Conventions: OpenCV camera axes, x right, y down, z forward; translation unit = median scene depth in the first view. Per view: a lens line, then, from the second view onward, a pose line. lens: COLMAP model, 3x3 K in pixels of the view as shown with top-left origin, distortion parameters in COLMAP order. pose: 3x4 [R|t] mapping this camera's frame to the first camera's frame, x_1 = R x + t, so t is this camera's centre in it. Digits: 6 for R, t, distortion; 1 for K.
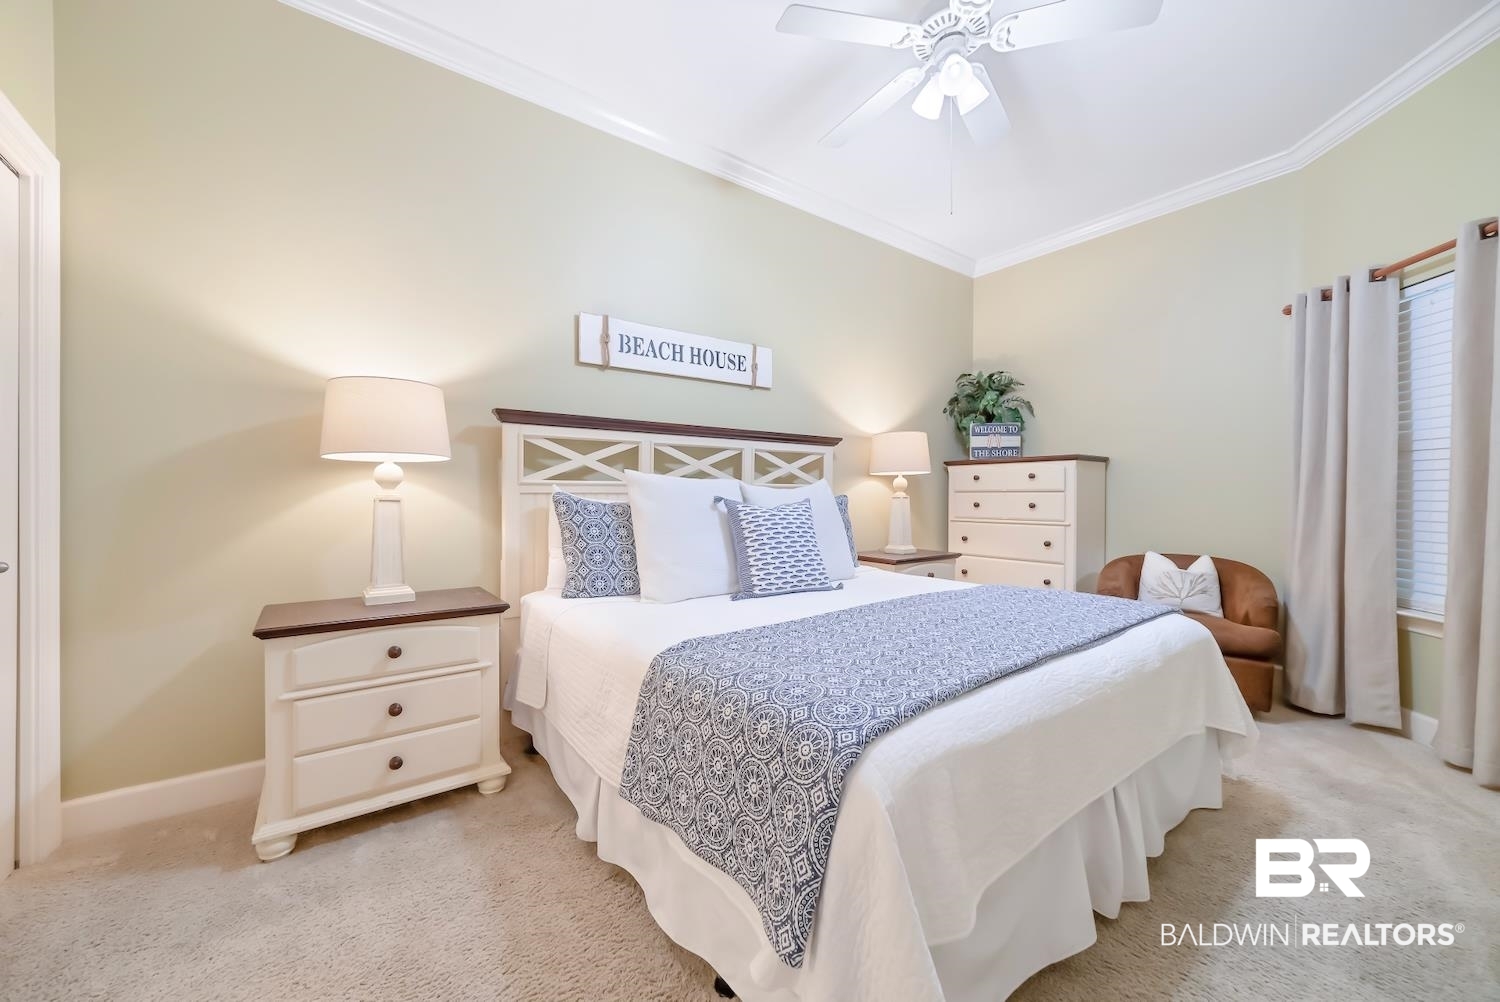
lens RADIAL K [[578.3, 0, 759.9], [0, 578.3, 503.7], [0, 0, 1]] dist [-0.005944, 0.001745]
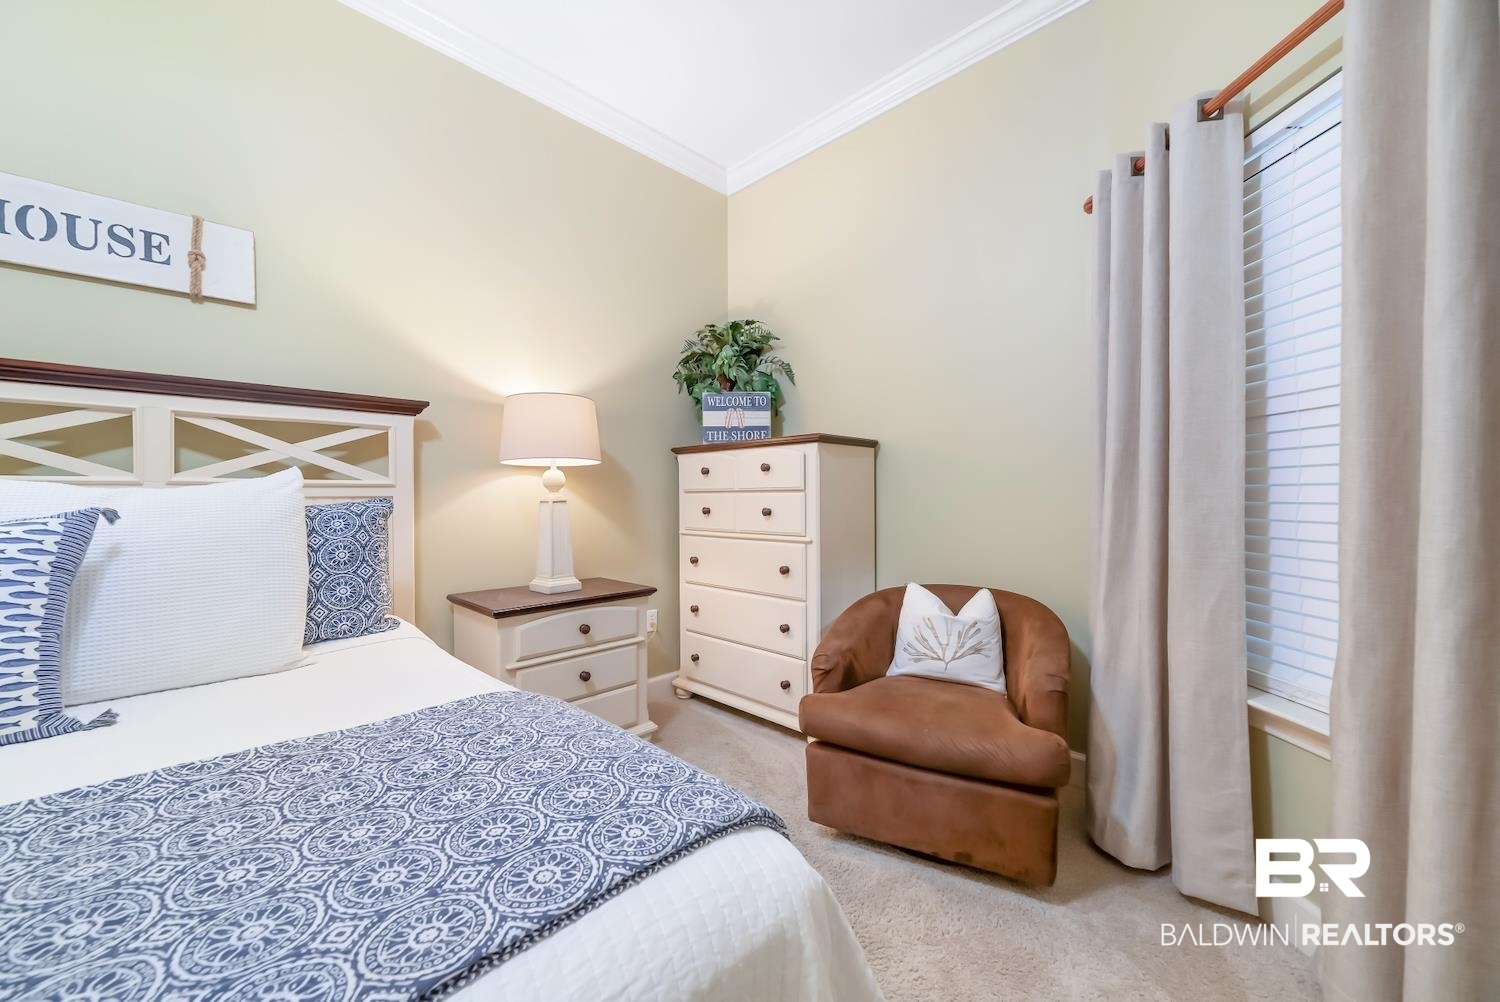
lens RADIAL K [[578.3, 0, 767.1], [0, 578.3, 499.7], [0, 0, 1]] dist [-0.005944, 0.001745]
pose [[0.986970, -0.007302, 0.160740, 0.462284], [0.008397, 0.999946, -0.006137, -0.008066], [-0.160686, 0.007407, 0.986978, 0.432724]]
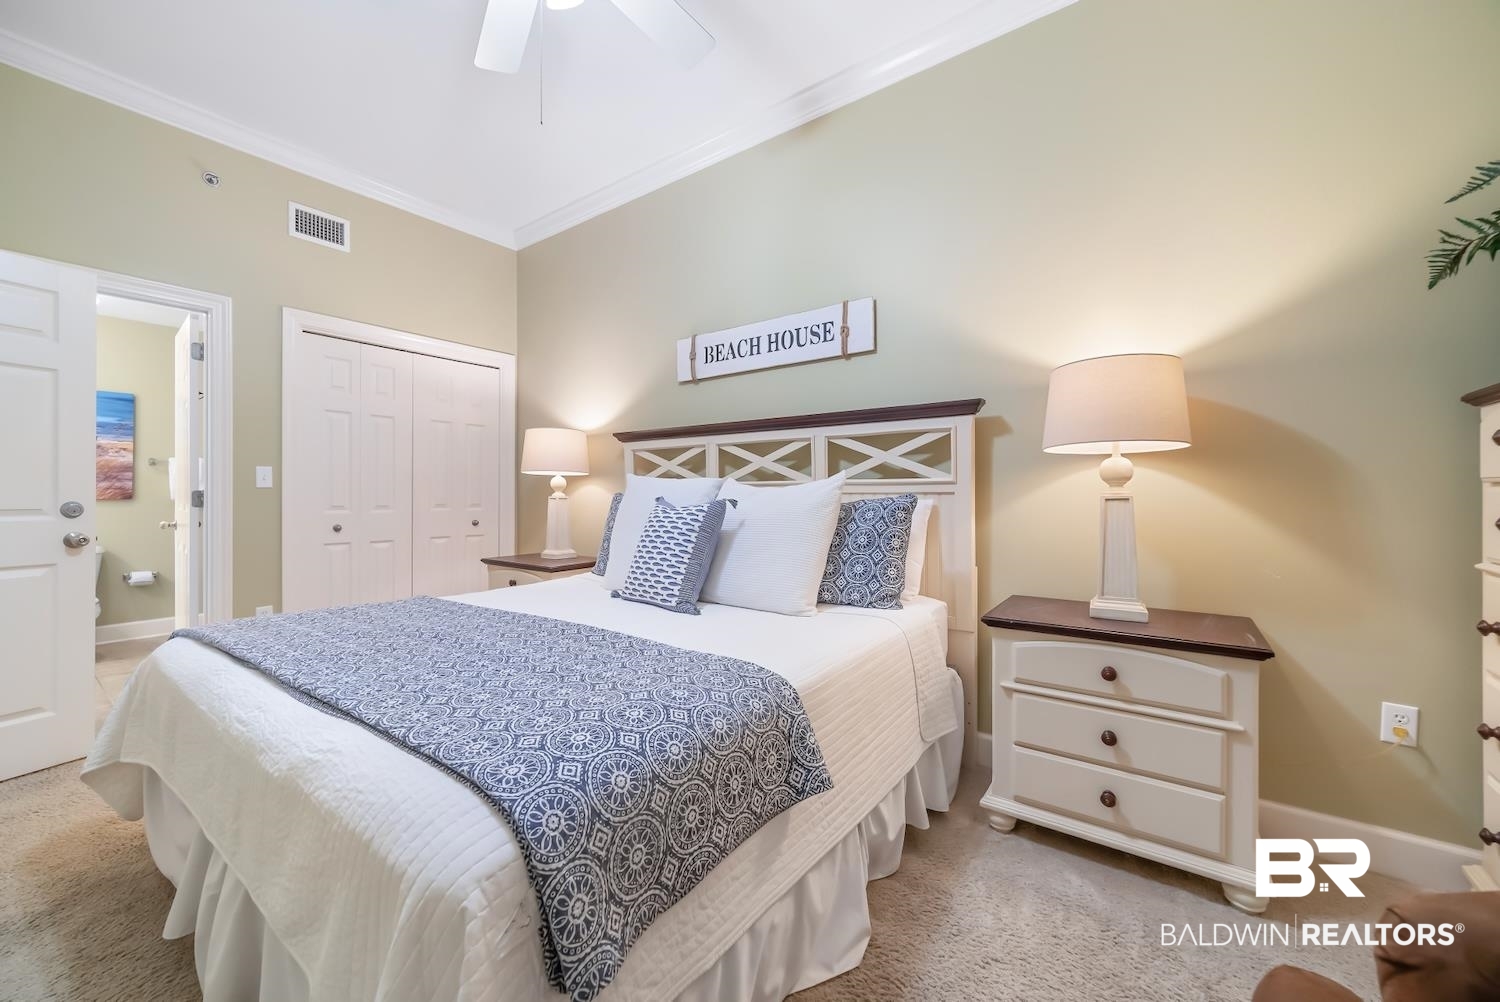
lens RADIAL K [[578.3, 0, 728.8], [0, 578.3, 491.4], [0, 0, 1]] dist [-0.005944, 0.001745]
pose [[0.264433, -0.000287, -0.964404, 0.772205], [-0.007195, 0.999972, -0.002271, -0.016663], [0.964377, 0.007539, 0.264424, 0.704940]]
